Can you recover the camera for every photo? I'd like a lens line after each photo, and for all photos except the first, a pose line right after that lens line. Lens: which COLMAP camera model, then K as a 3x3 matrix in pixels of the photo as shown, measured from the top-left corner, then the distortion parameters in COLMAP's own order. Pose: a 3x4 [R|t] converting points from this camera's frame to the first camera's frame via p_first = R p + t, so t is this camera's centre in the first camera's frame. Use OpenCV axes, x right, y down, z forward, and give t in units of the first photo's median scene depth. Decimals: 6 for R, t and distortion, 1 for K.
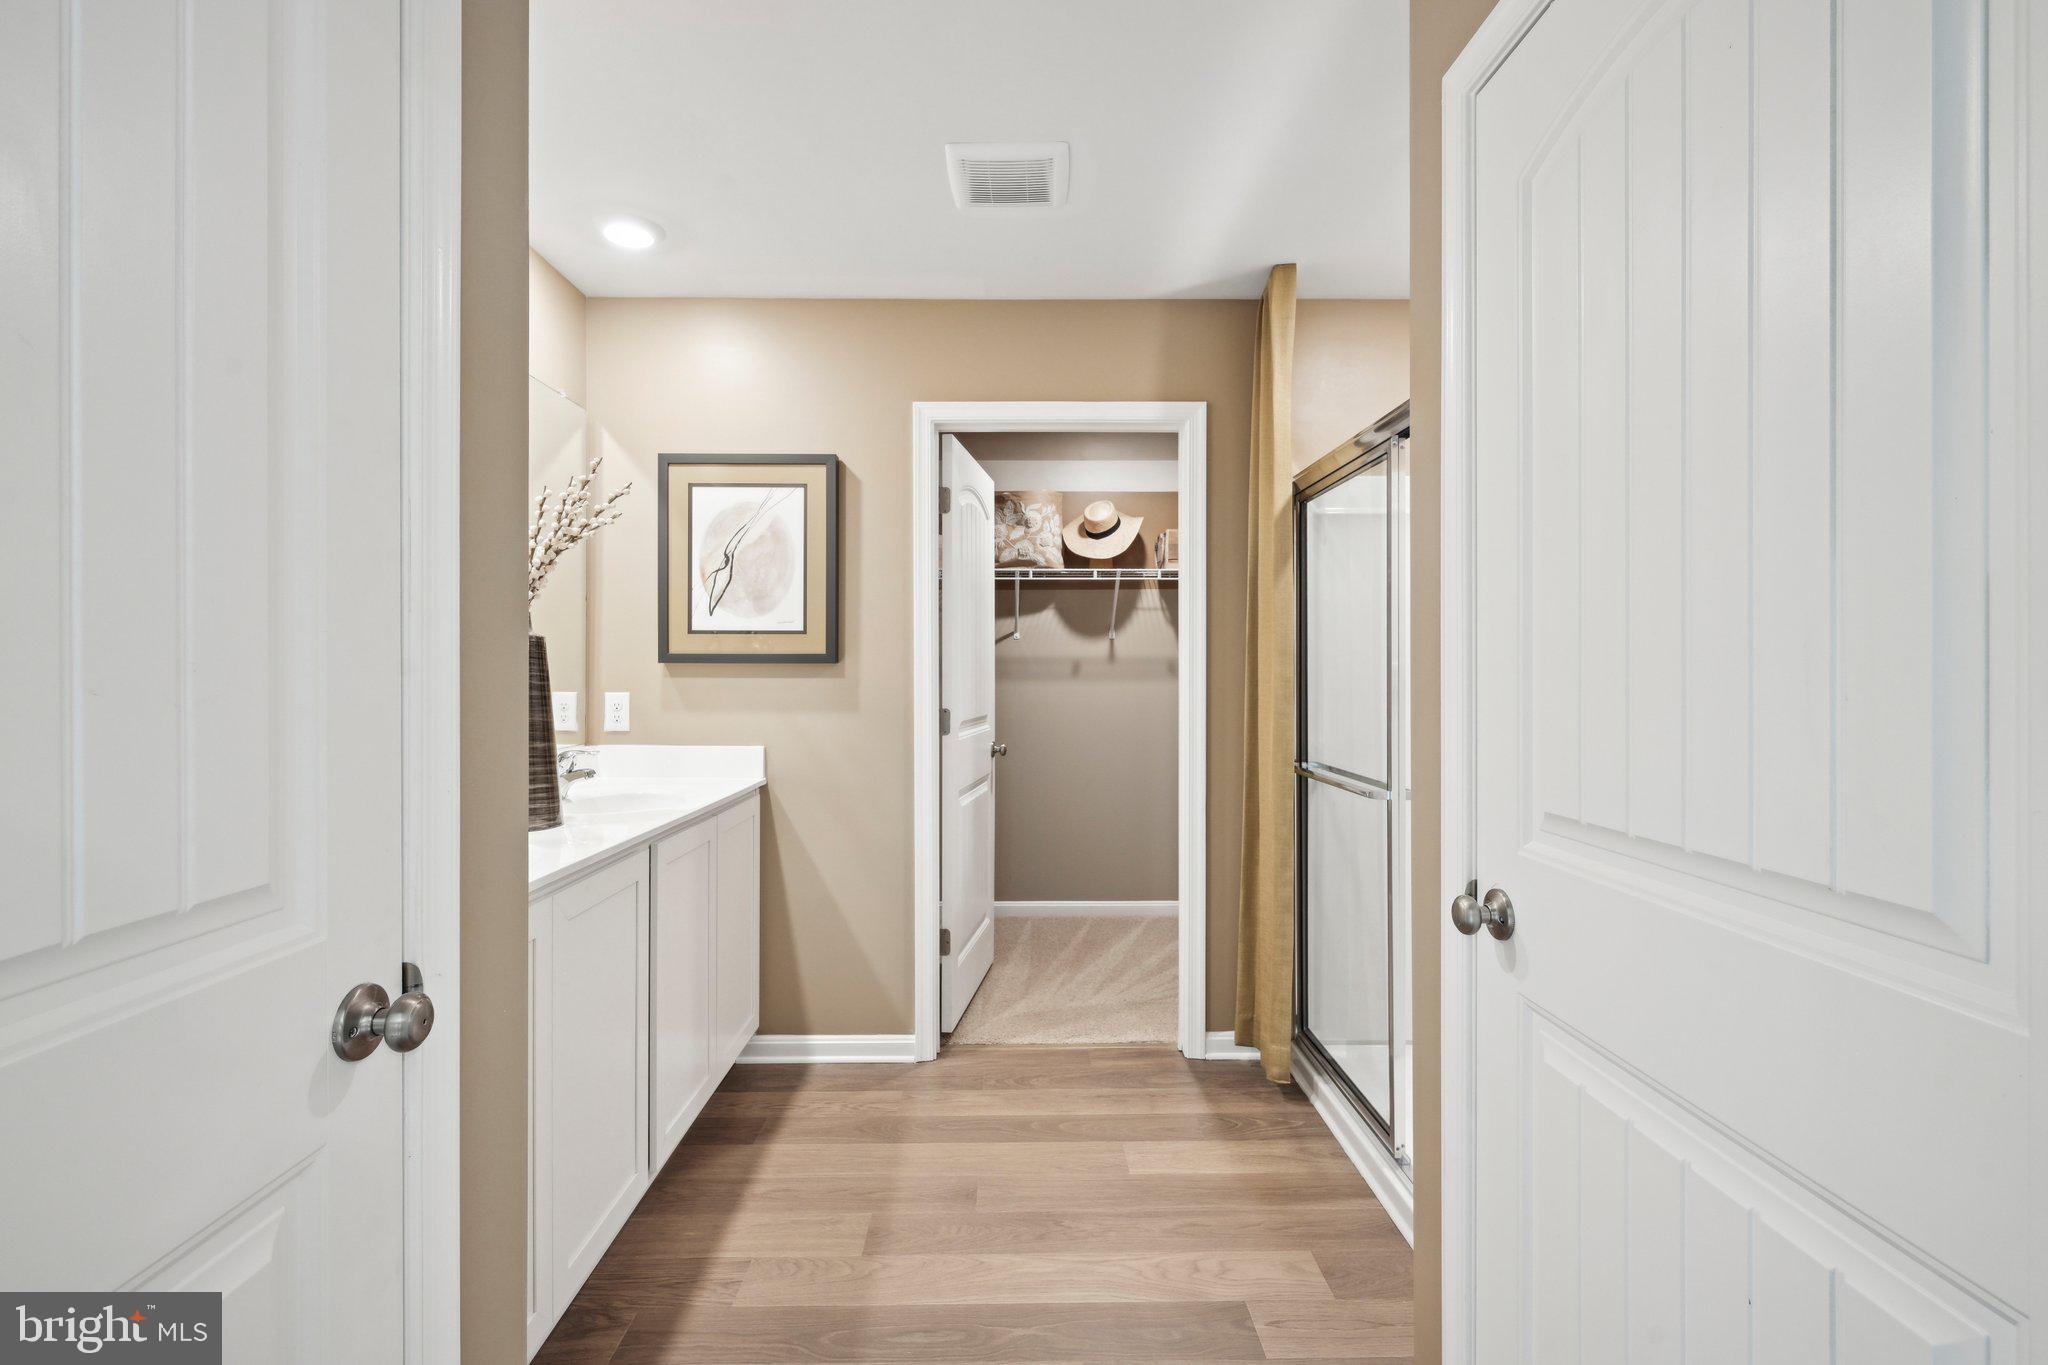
lens RADIAL K [[909.3, 0, 1026.5], [0, 909.3, 670.0], [0, 0, 1]] dist [-0.003929, 0.000454]
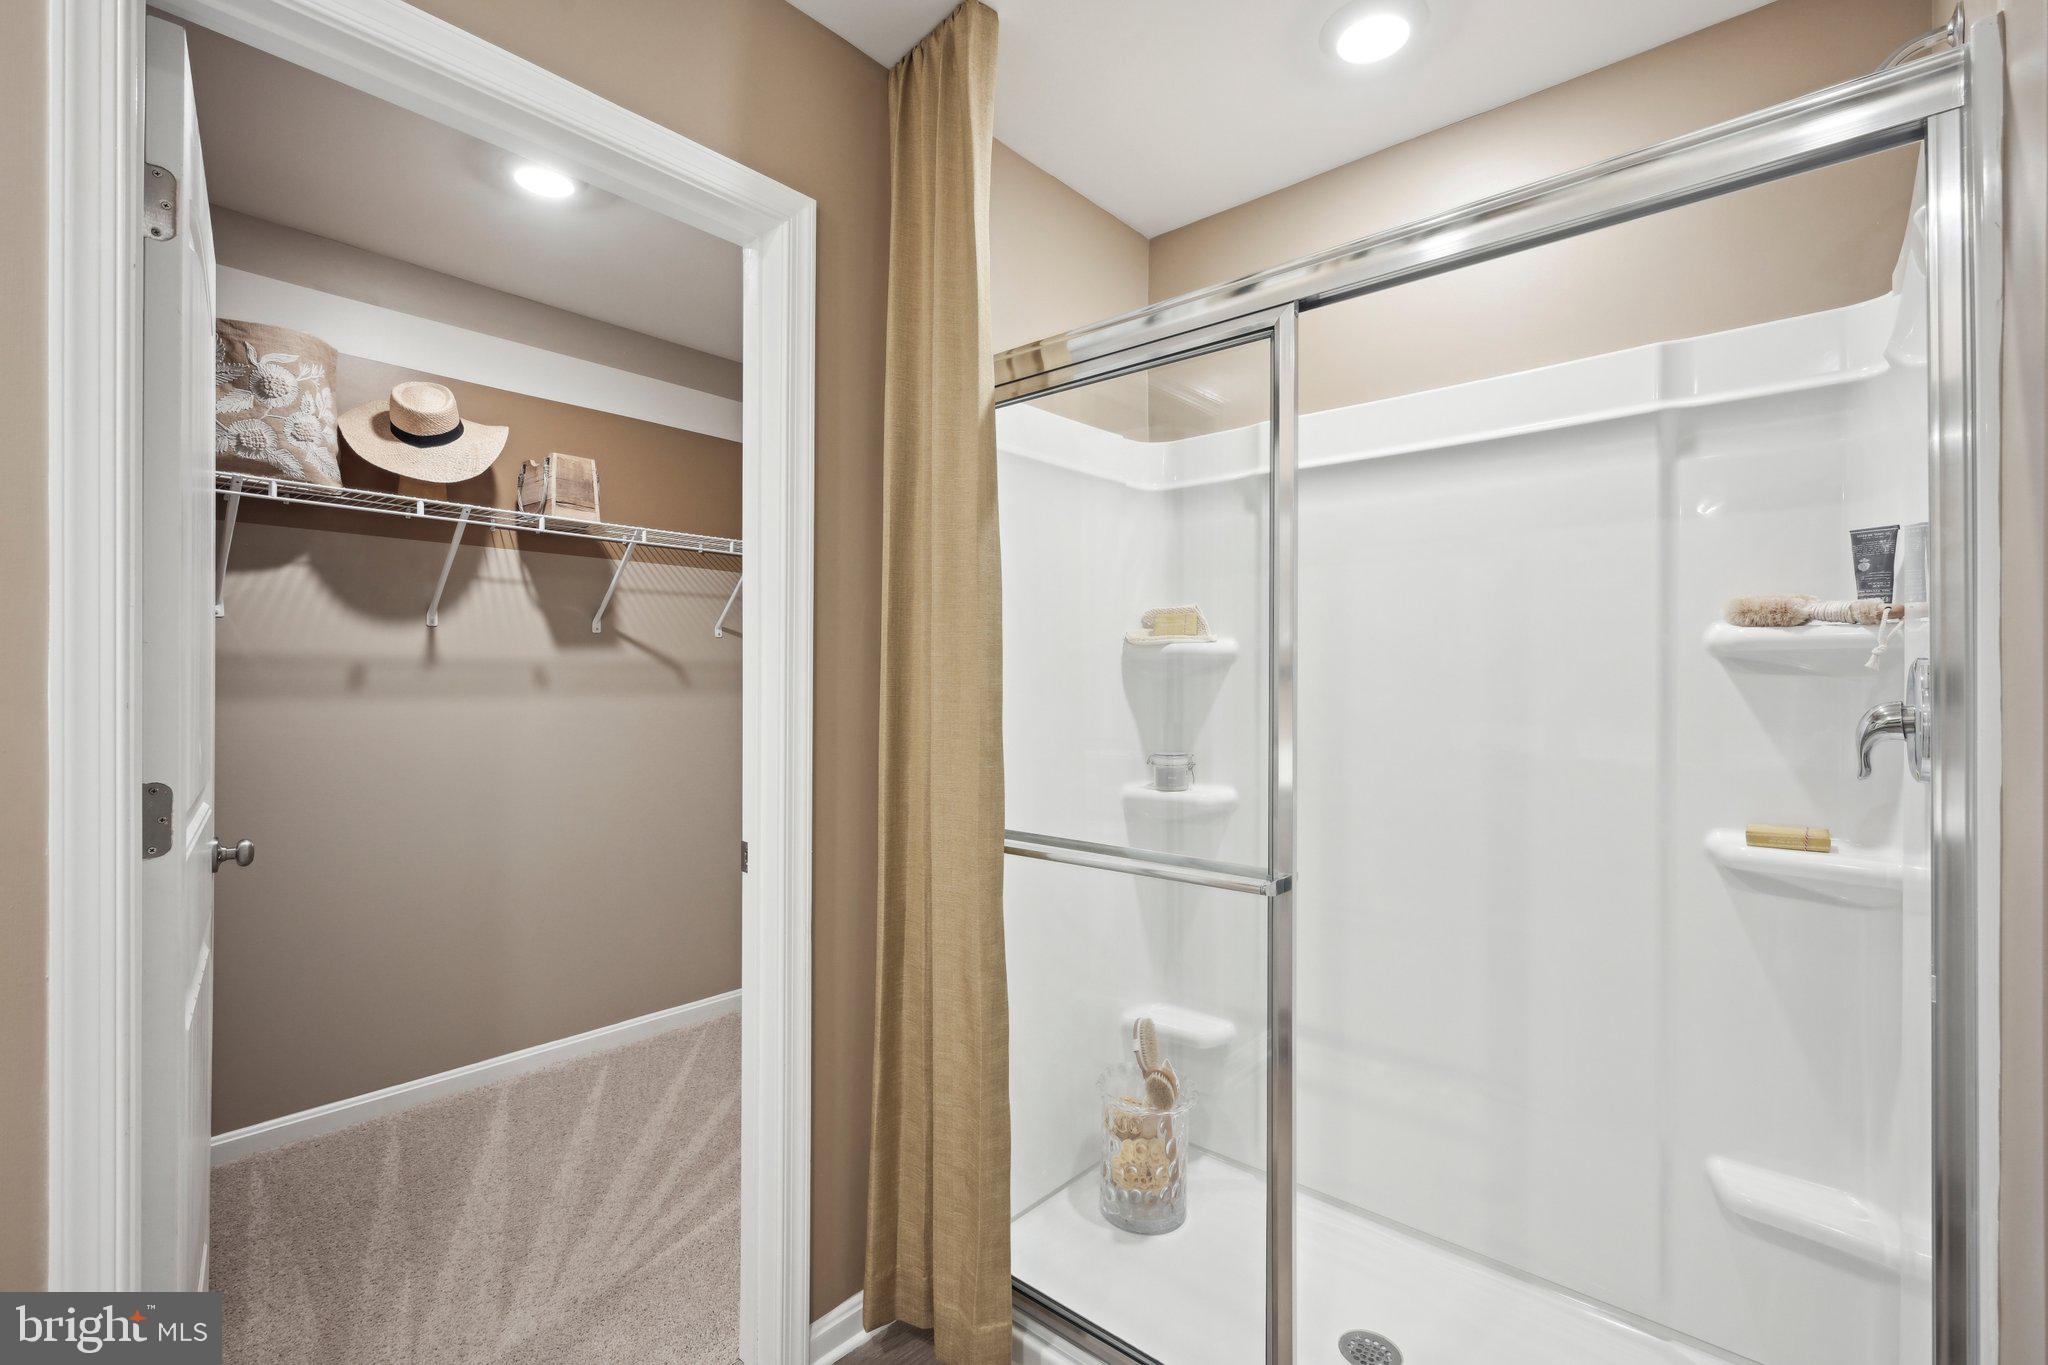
lens RADIAL K [[909.3, 0, 1009.3], [0, 909.3, 680.7], [0, 0, 1]] dist [-0.003929, 0.000454]
pose [[0.676915, 0.004990, 0.736045, -0.087196], [-0.003475, 0.999988, -0.003584, 0.001472], [-0.736053, -0.000131, 0.676924, 0.353601]]
